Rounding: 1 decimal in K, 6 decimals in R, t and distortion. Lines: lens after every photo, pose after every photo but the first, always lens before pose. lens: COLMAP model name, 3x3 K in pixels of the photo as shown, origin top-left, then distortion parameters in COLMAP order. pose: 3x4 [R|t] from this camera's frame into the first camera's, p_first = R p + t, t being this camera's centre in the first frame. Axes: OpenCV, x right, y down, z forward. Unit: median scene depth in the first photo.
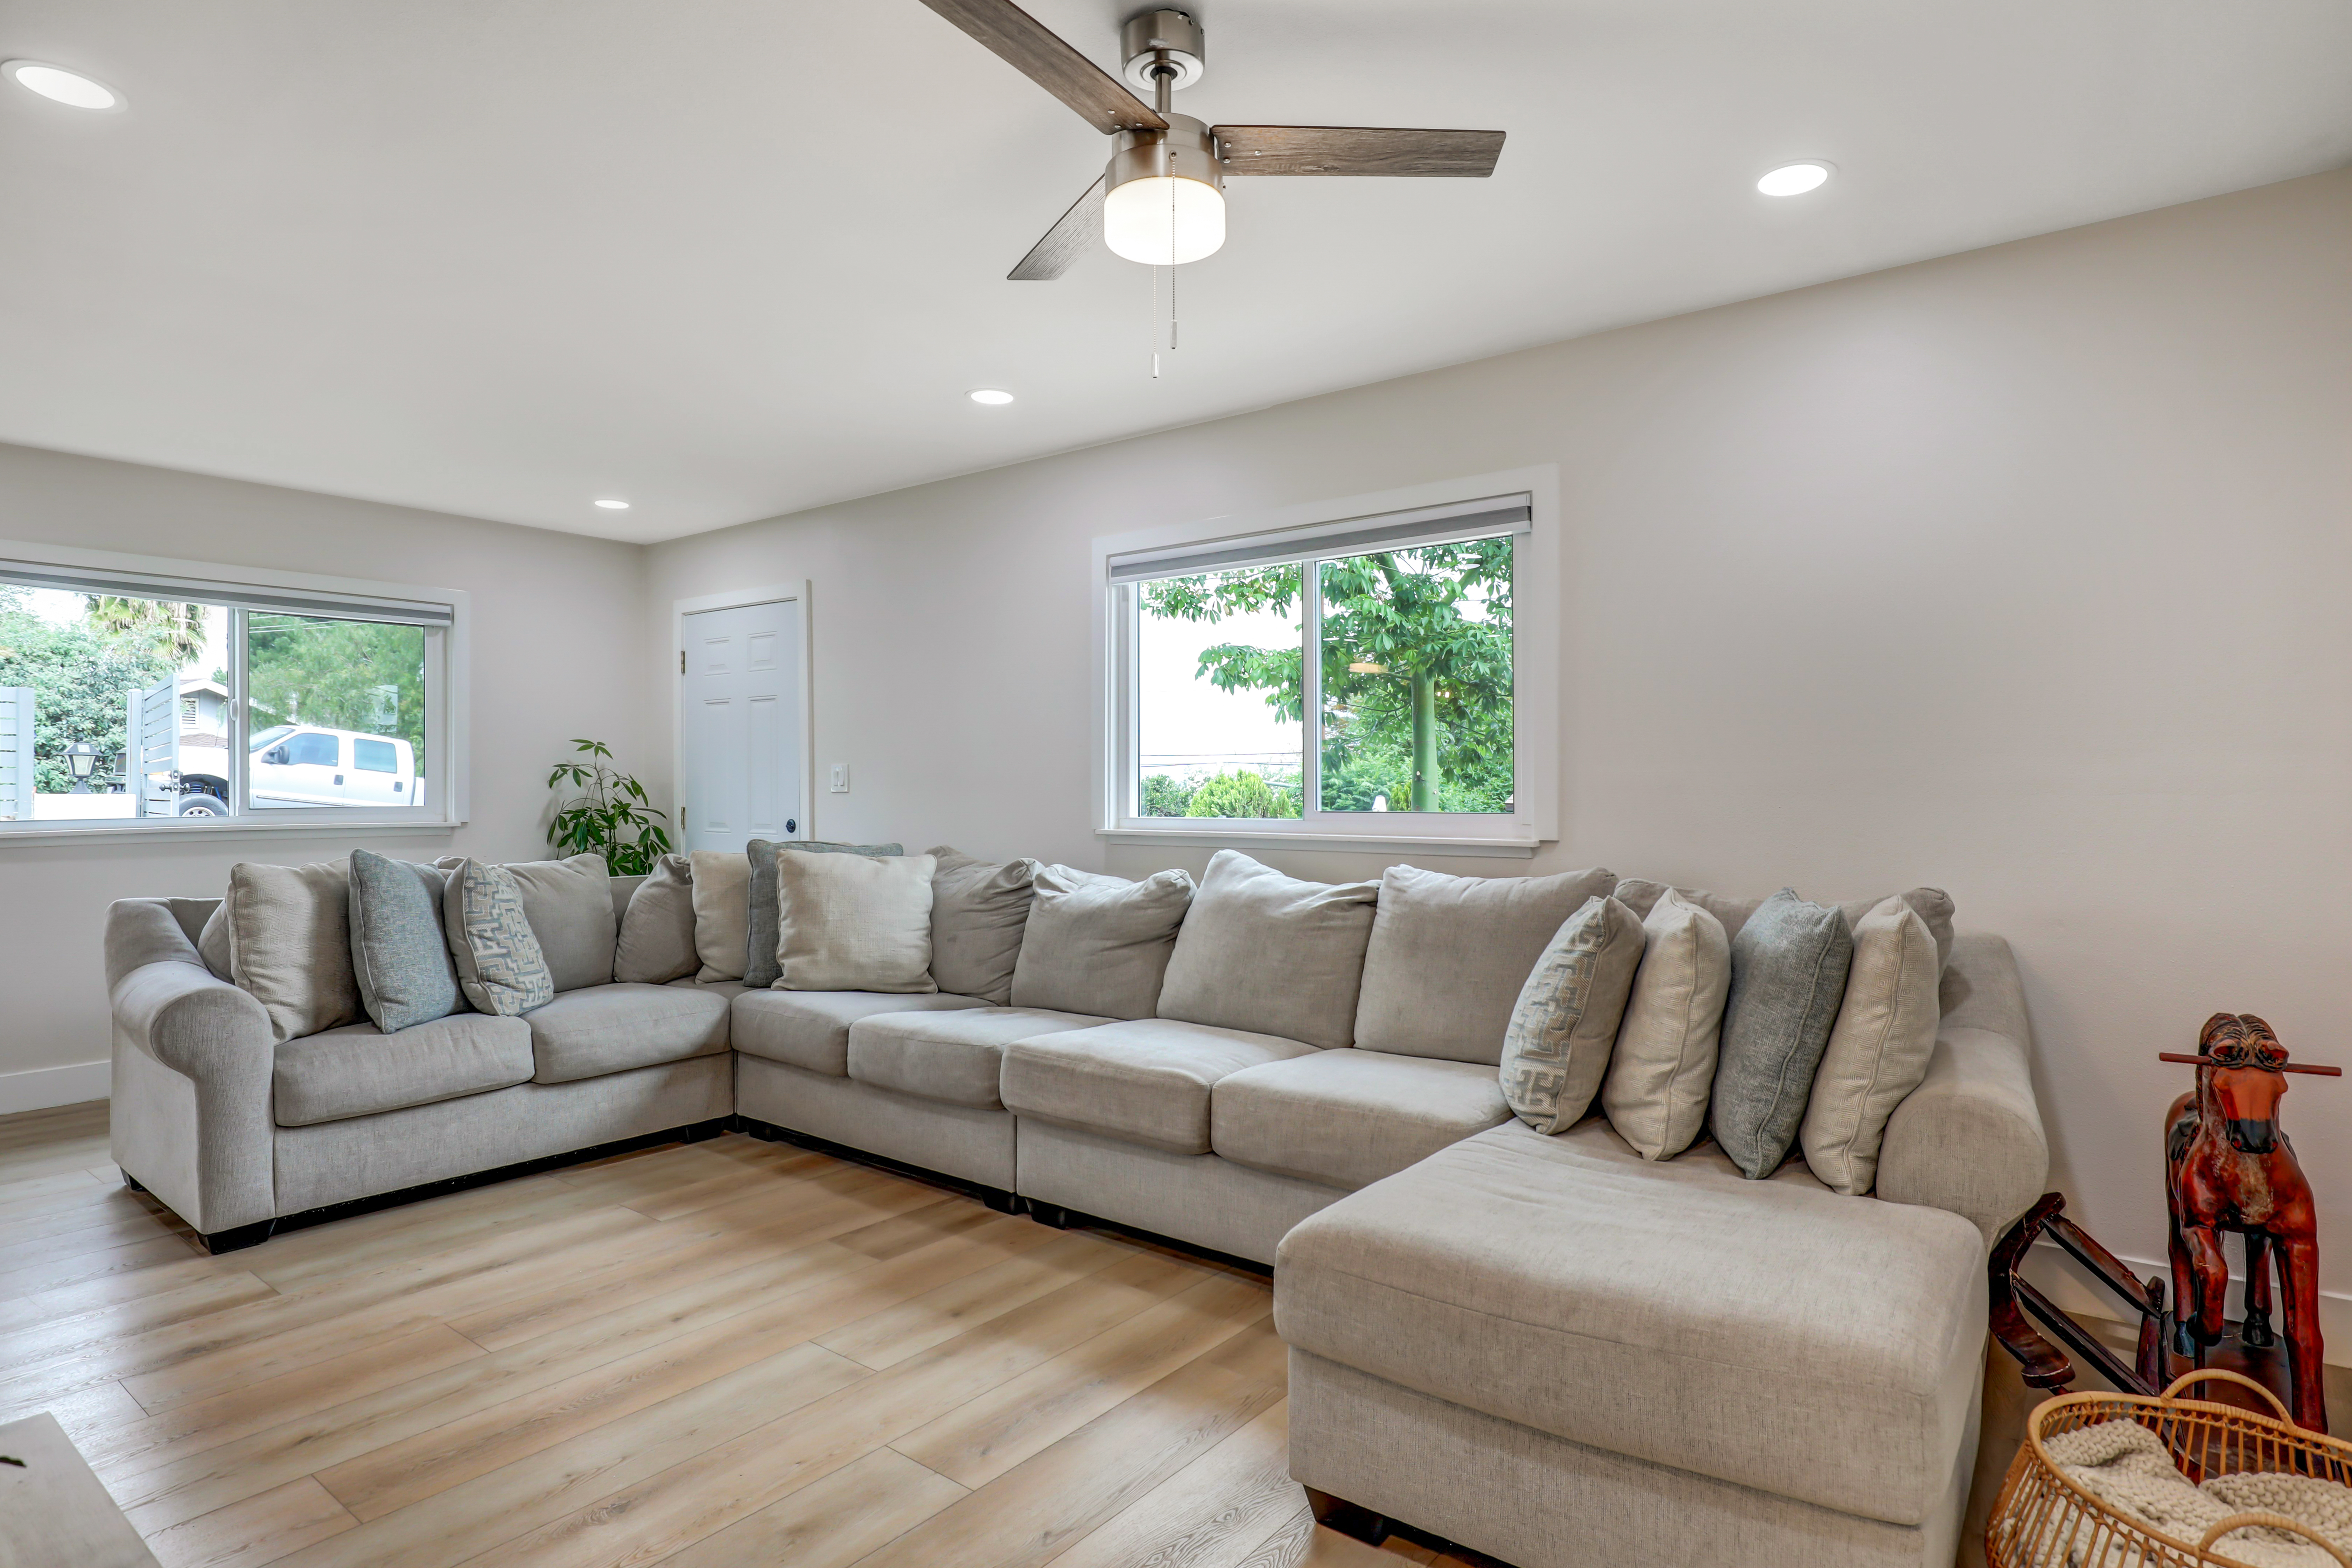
lens RADIAL K [[1216.1, 0, 1191.5], [0, 1216.1, 786.0], [0, 0, 1]] dist [-0.021973, 0.003048]
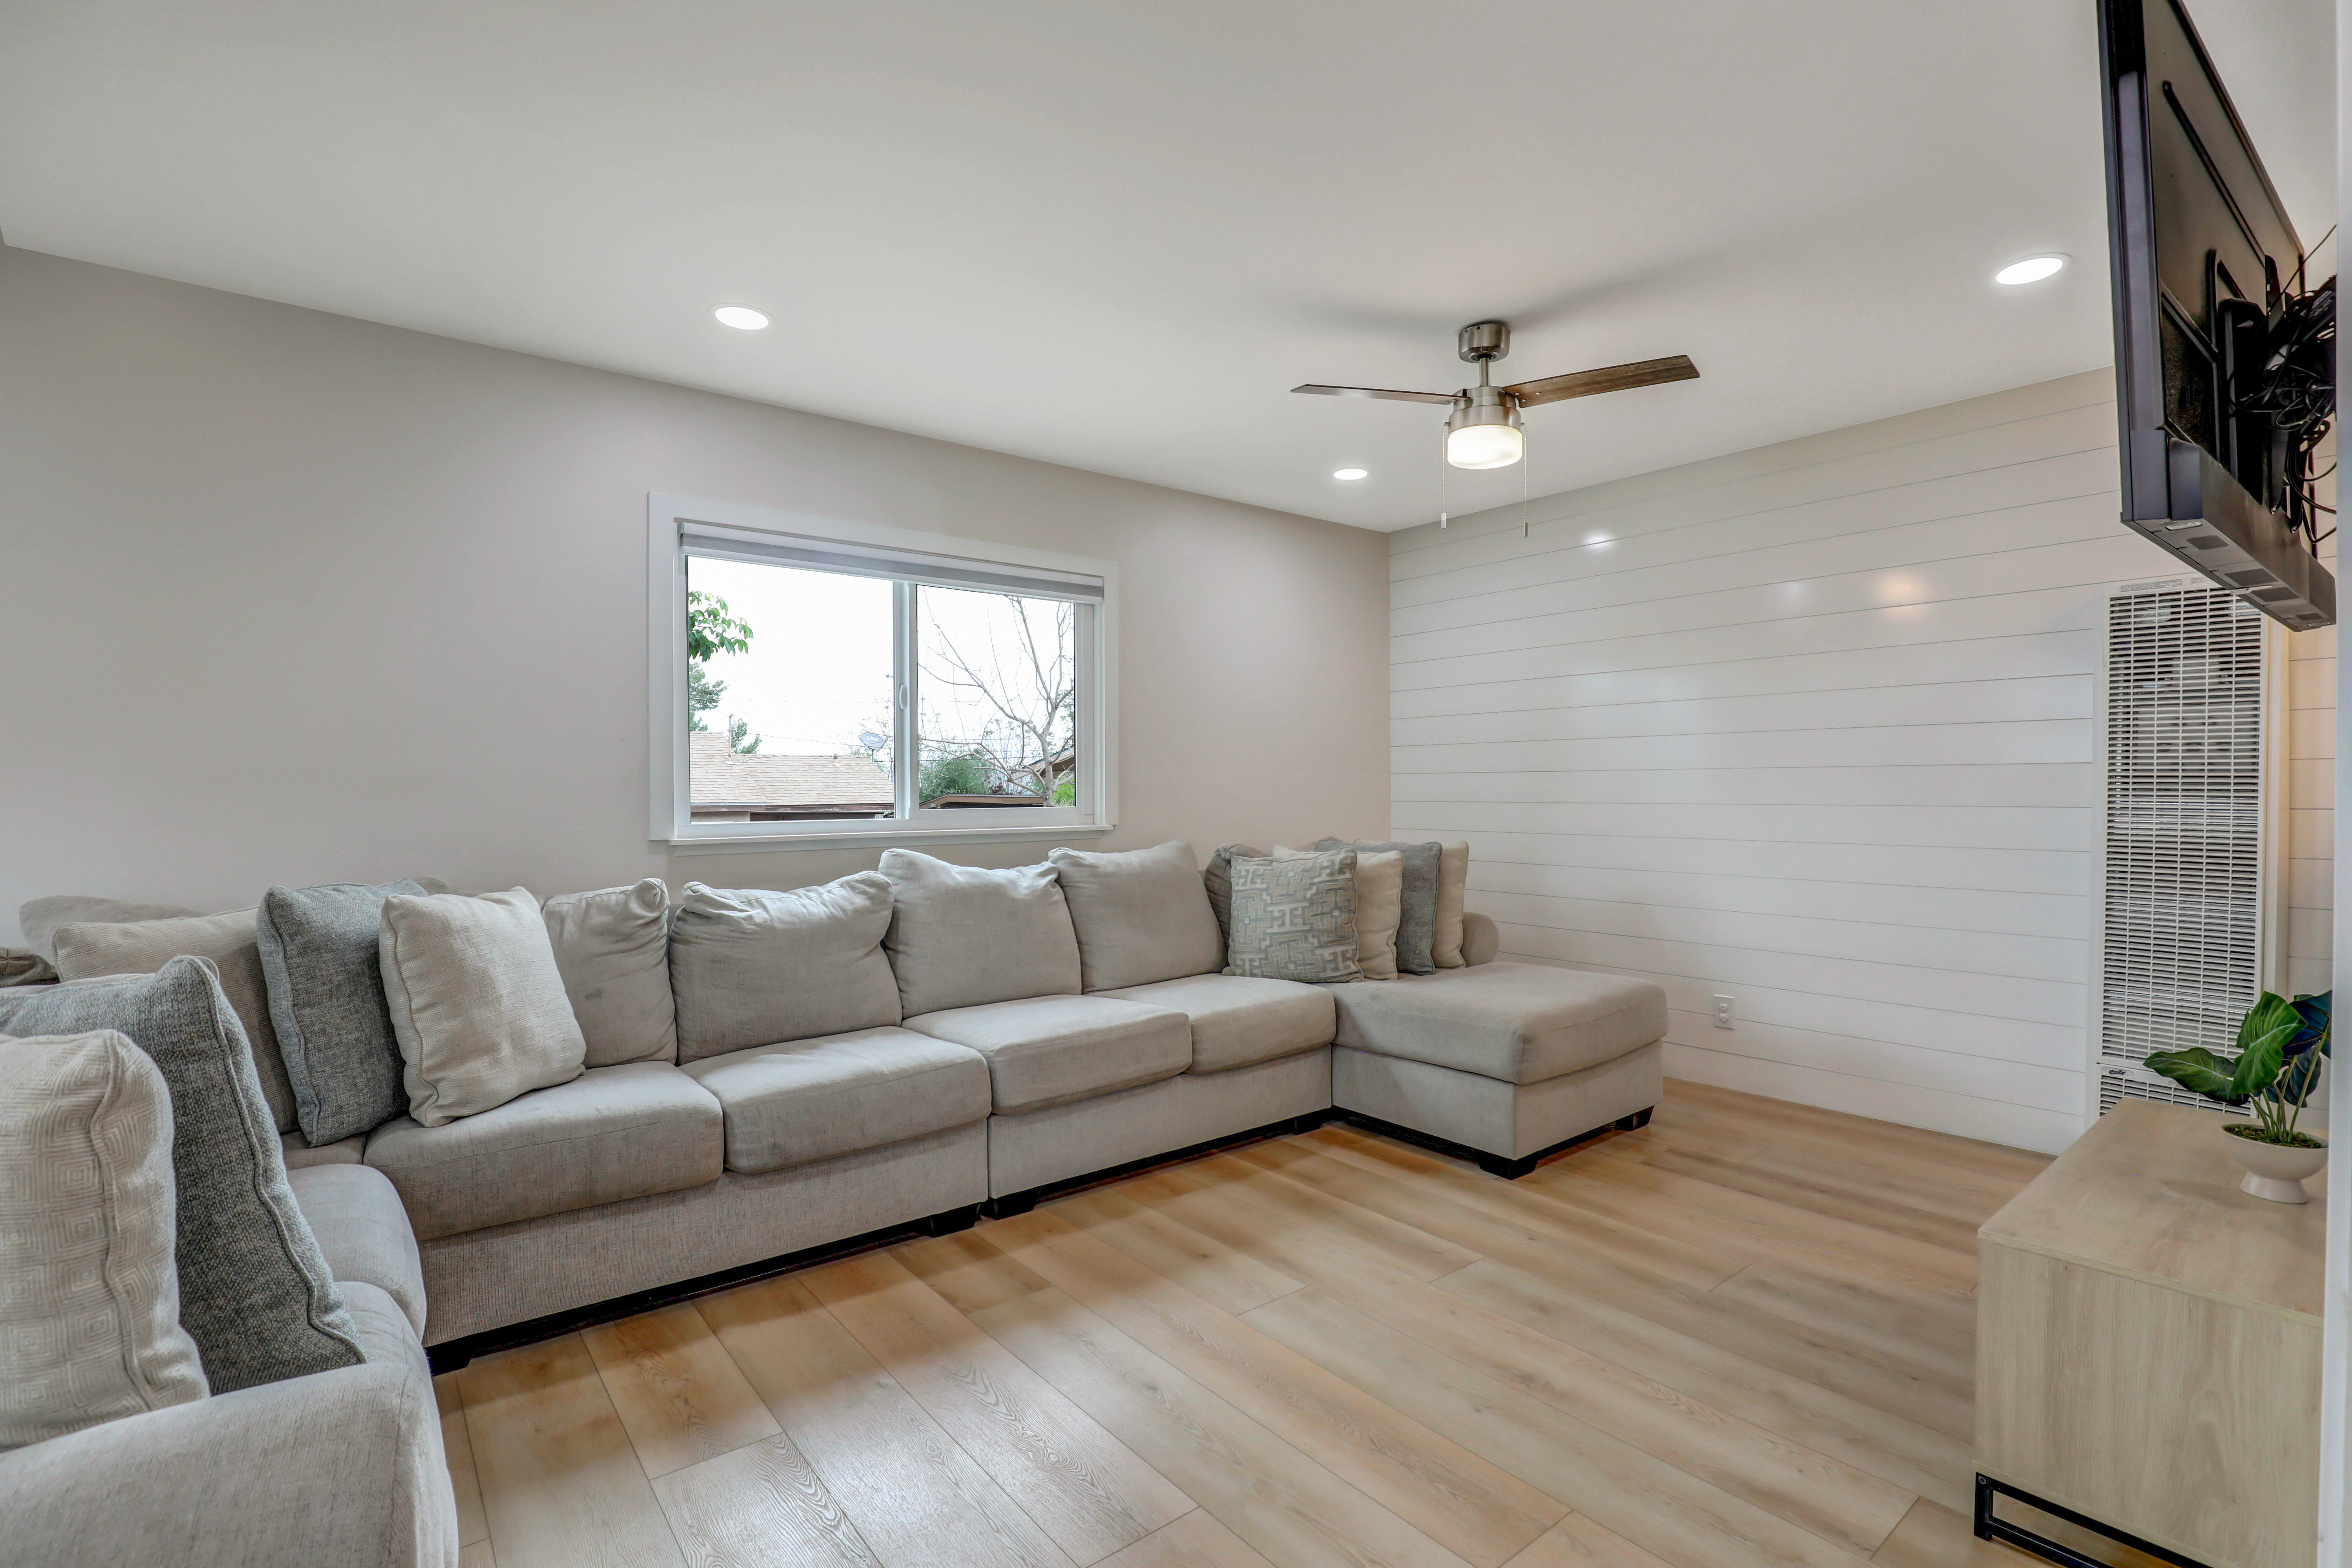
lens RADIAL K [[1083.9, 0, 1168.1], [0, 1083.9, 788.9], [0, 0, 1]] dist [-0.029214, 0.003304]
pose [[0.256854, -0.006494, 0.966428, -0.856784], [0.005764, 0.999970, 0.005187, -0.001240], [-0.966433, 0.004238, 0.256884, 0.569813]]
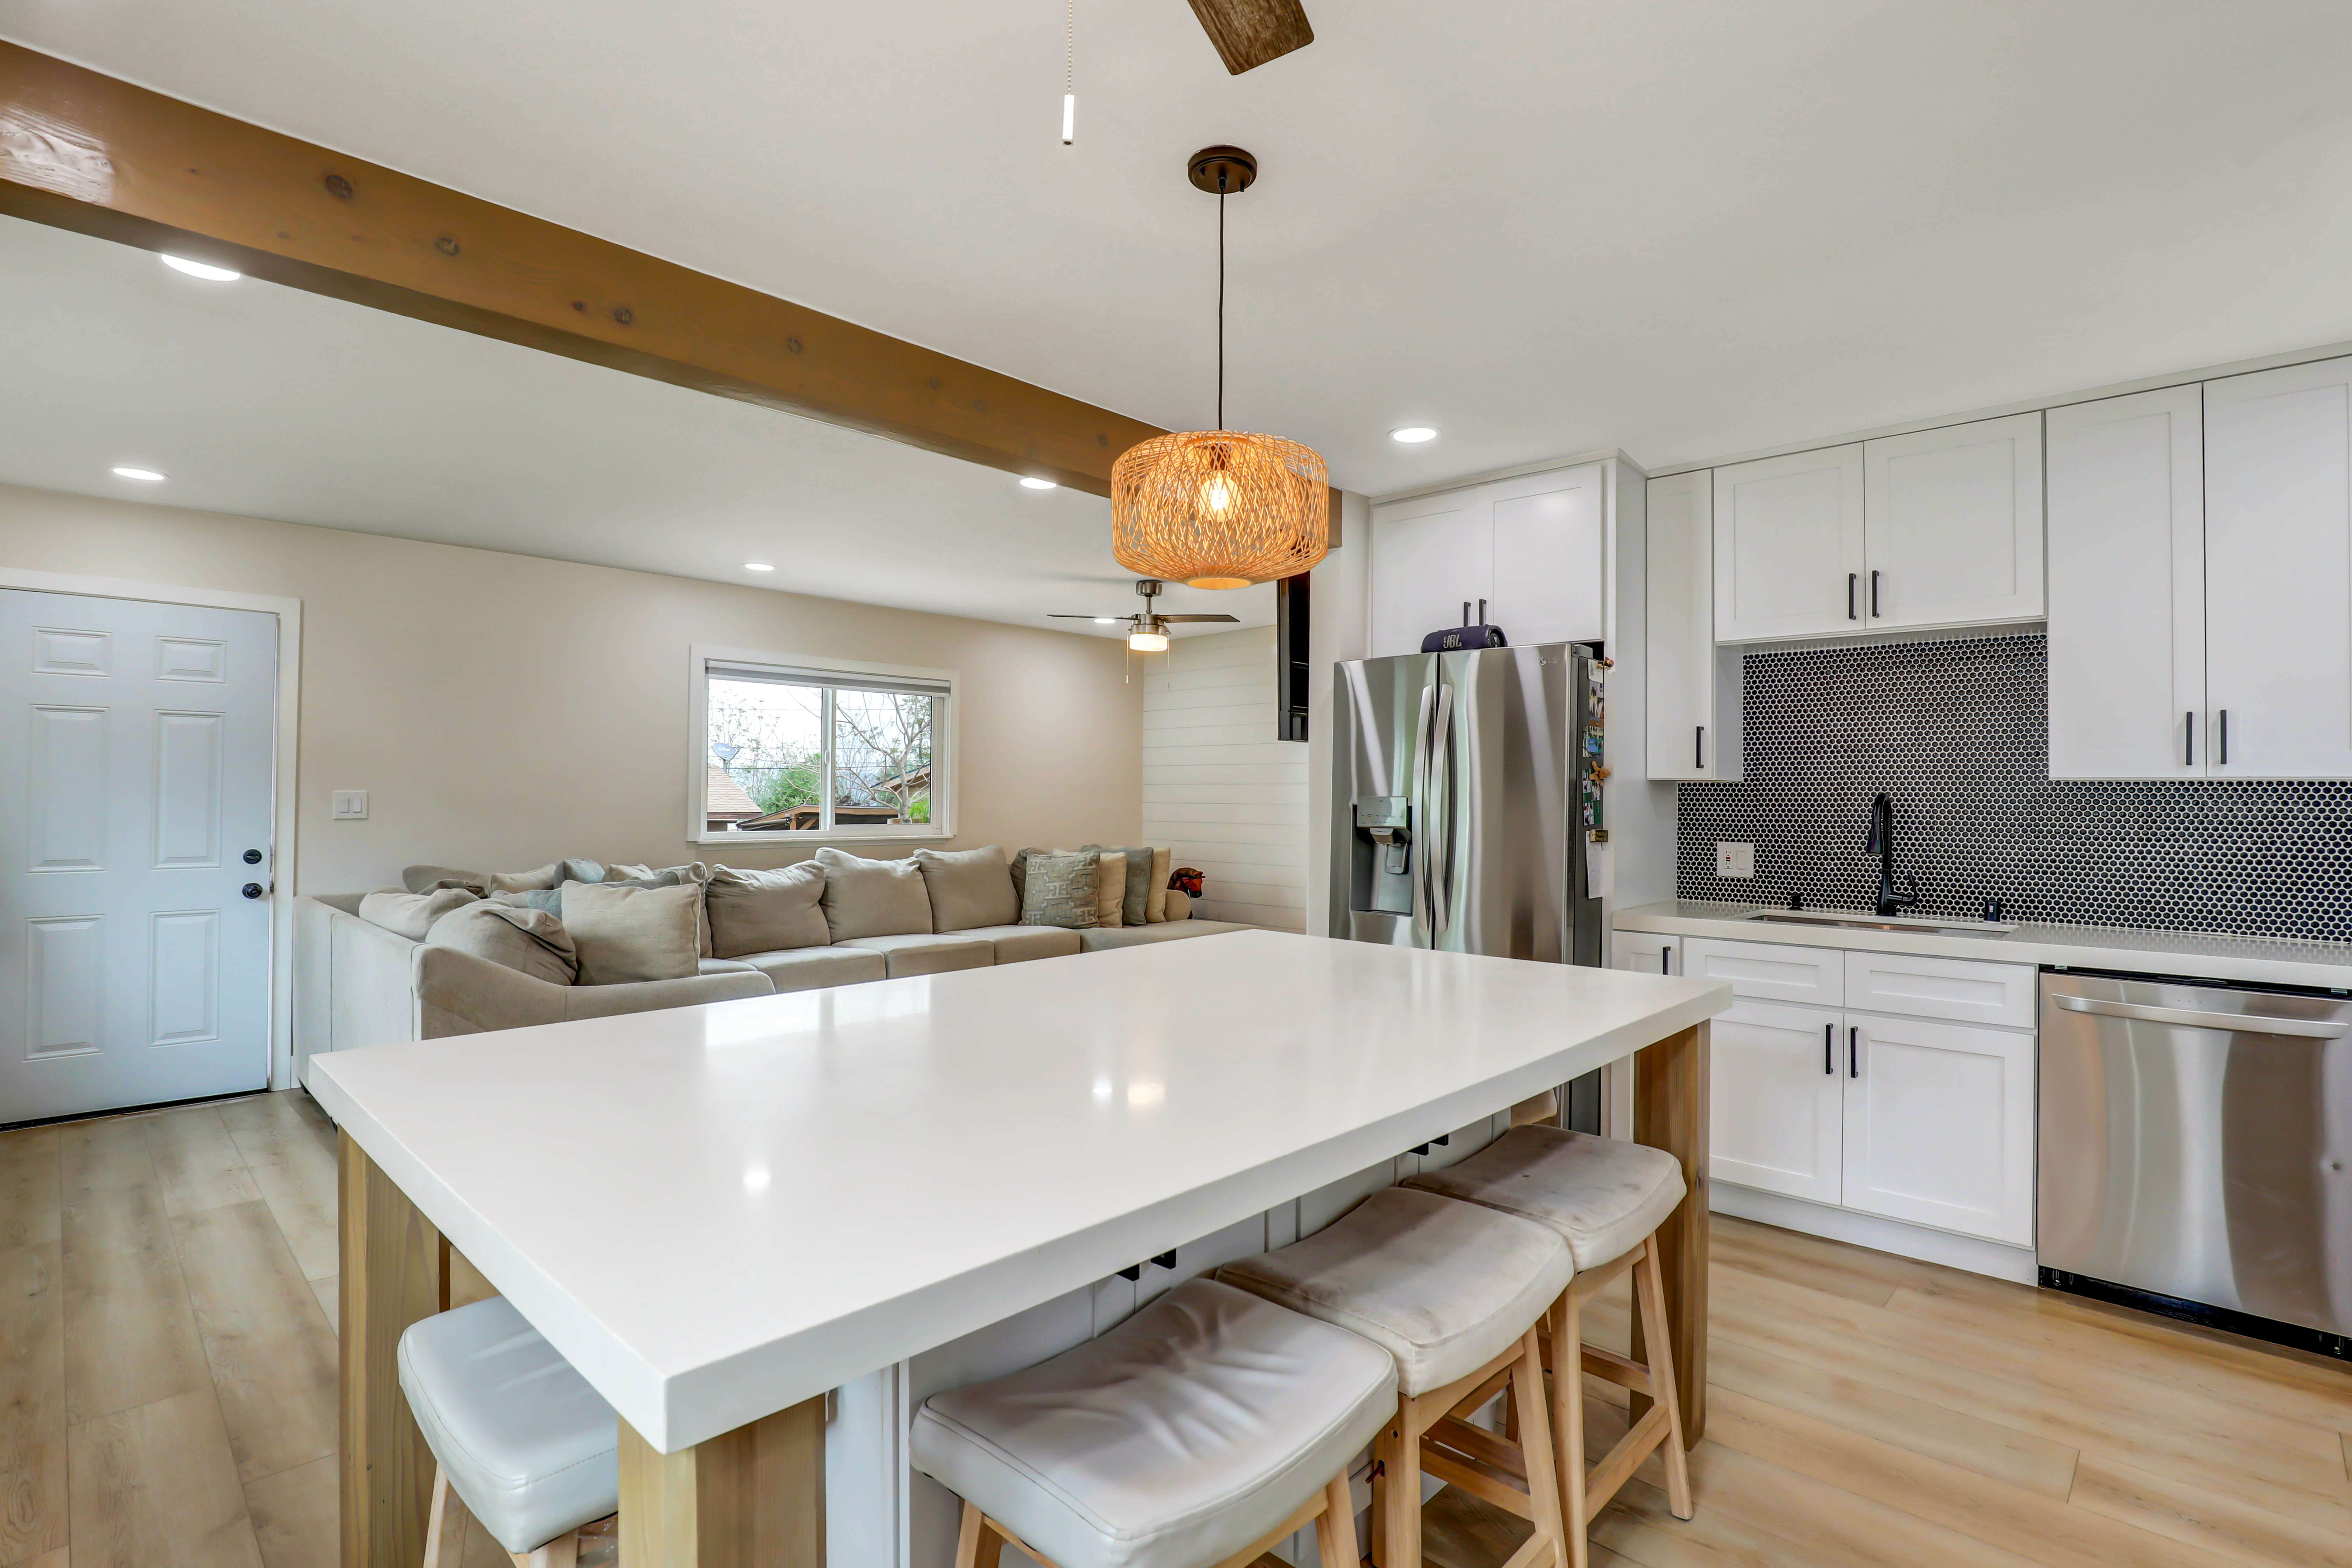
lens RADIAL K [[1083.9, 0, 1142.4], [0, 1083.9, 774.8], [0, 0, 1]] dist [-0.029214, 0.003304]
pose [[0.143696, 0.019733, 0.989425, -1.583540], [-0.007042, 0.999796, -0.018917, -0.029268], [-0.989597, -0.004249, 0.143805, 0.324867]]
